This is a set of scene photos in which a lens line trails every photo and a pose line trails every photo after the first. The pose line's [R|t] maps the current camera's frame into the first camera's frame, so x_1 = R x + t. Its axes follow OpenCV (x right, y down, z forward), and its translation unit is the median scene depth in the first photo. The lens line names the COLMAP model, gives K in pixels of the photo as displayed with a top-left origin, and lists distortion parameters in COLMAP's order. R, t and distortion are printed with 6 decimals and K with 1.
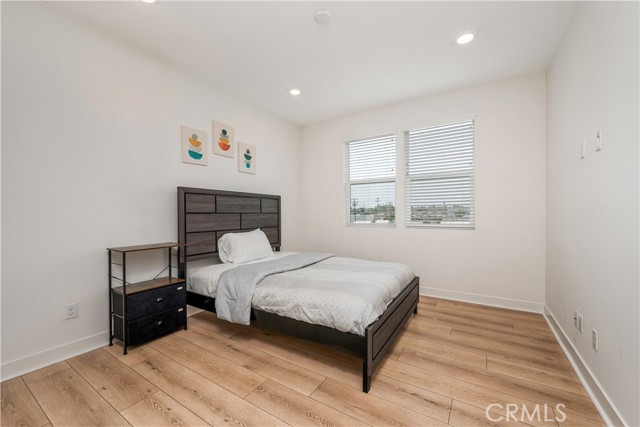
lens RADIAL K [[255.3, 0, 323.9], [0, 255.3, 215.6], [0, 0, 1]] dist [-0.000690, -0.000138]
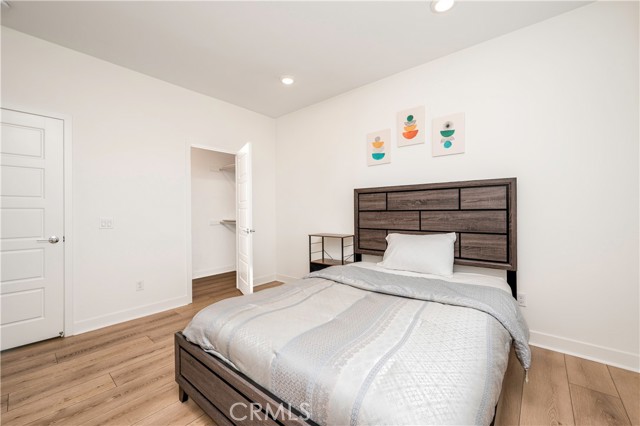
lens RADIAL K [[255.3, 0, 323.9], [0, 255.3, 215.1], [0, 0, 1]] dist [-0.000690, -0.000138]
pose [[-0.126775, 0.012345, -0.991855, 0.560153], [-0.001559, 0.999919, 0.012644, -0.005712], [0.991930, 0.003150, -0.126746, 0.887646]]
